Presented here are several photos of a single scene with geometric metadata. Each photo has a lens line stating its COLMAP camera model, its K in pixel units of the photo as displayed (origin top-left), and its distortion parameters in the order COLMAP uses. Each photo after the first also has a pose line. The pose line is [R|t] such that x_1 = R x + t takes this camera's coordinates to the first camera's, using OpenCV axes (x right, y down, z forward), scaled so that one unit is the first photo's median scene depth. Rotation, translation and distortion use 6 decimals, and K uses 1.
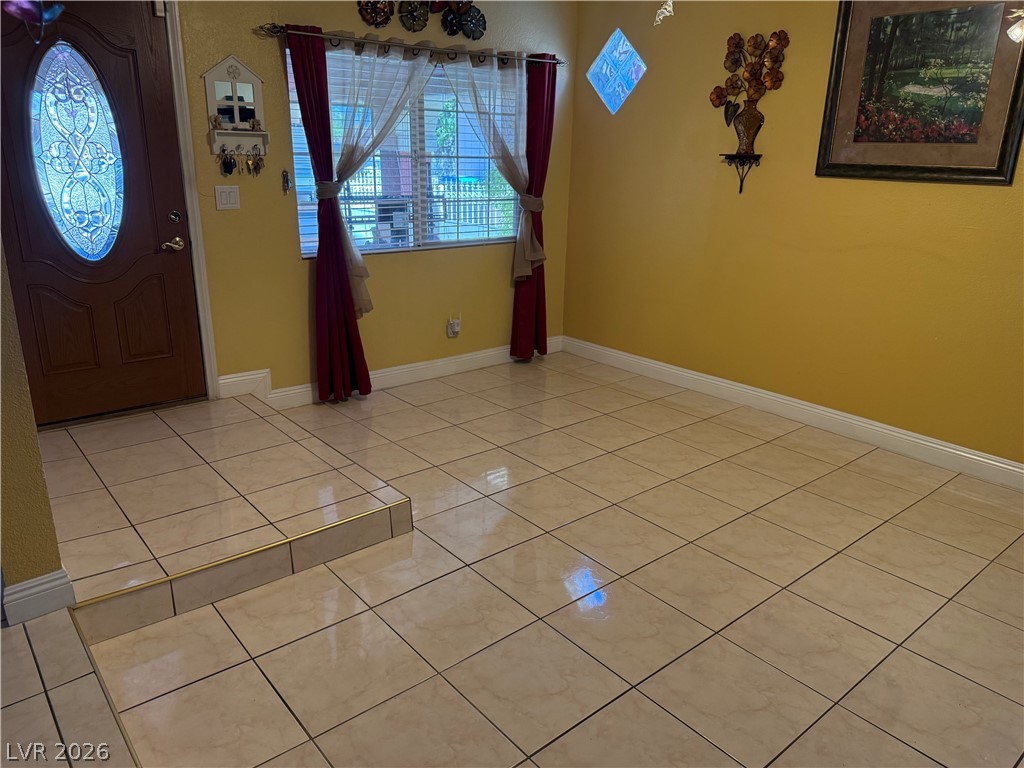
lens RADIAL K [[729.2, 0, 514.0], [0, 729.2, 389.6], [0, 0, 1]] dist [0.055106, -0.070807]
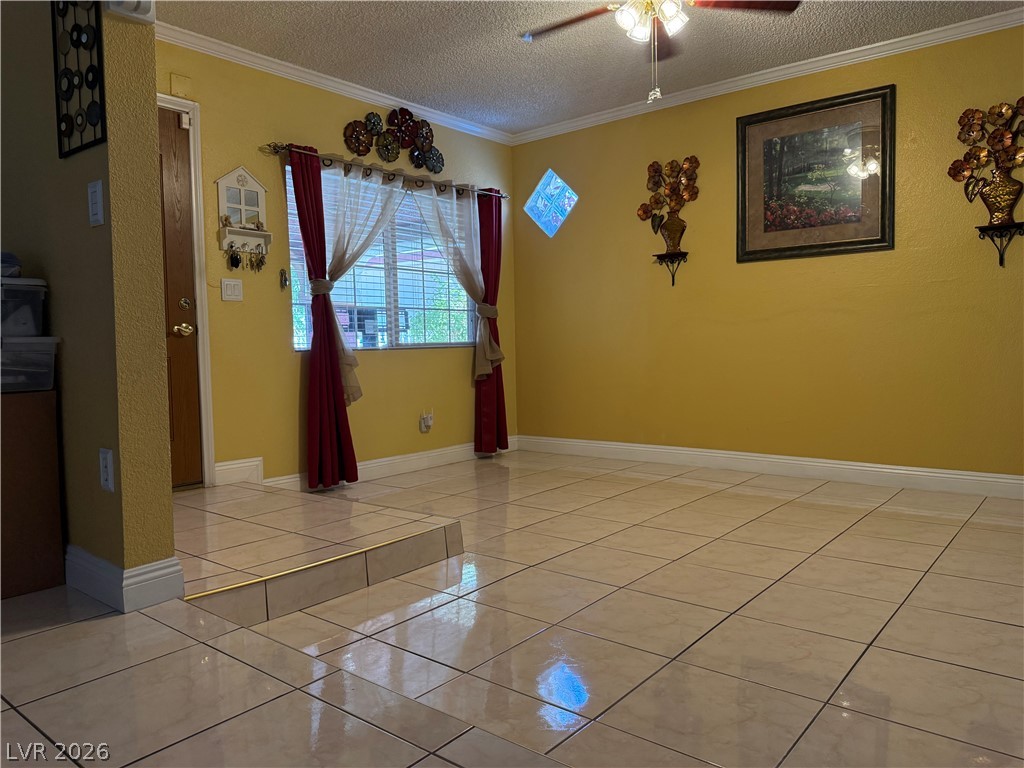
lens RADIAL K [[729.2, 0, 516.4], [0, 729.2, 388.3], [0, 0, 1]] dist [0.055106, -0.070807]
pose [[0.981438, -0.053262, 0.184235, -0.189439], [0.098309, 0.964564, -0.244848, 0.177862], [-0.164665, 0.258415, 0.951896, -0.043323]]
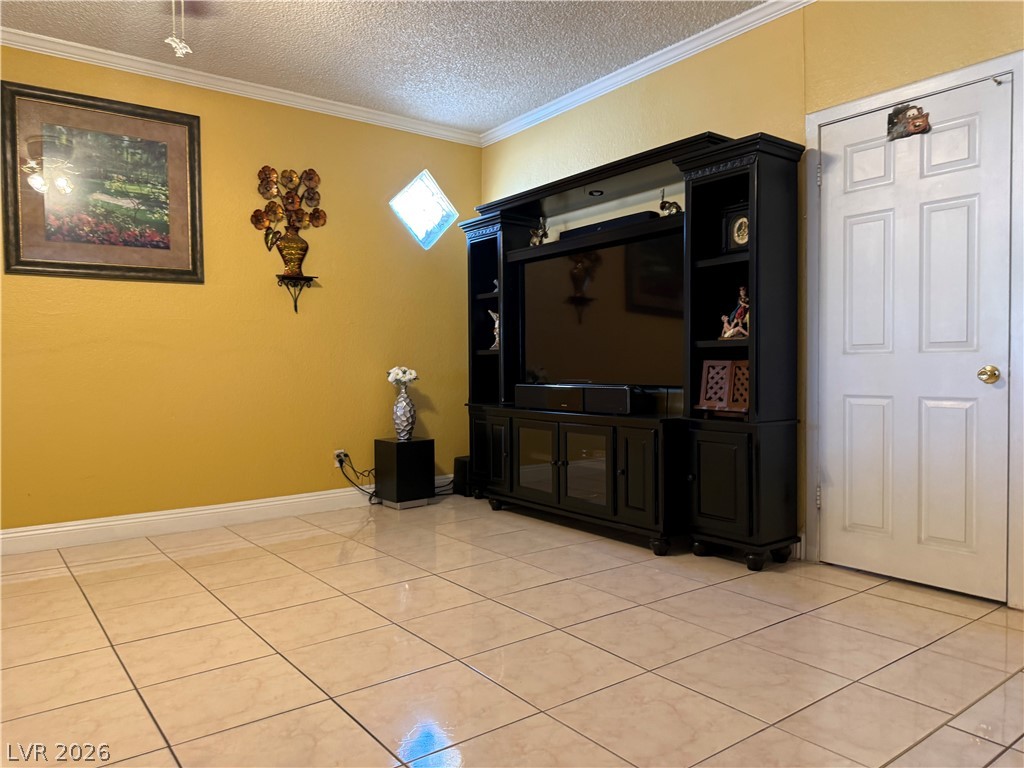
lens RADIAL K [[729.2, 0, 513.9], [0, 729.2, 389.5], [0, 0, 1]] dist [0.055106, -0.070807]
pose [[0.053368, -0.064494, 0.996490, -0.485356], [0.323451, 0.945228, 0.043854, 0.008581], [-0.944739, 0.319975, 0.071305, 0.402798]]
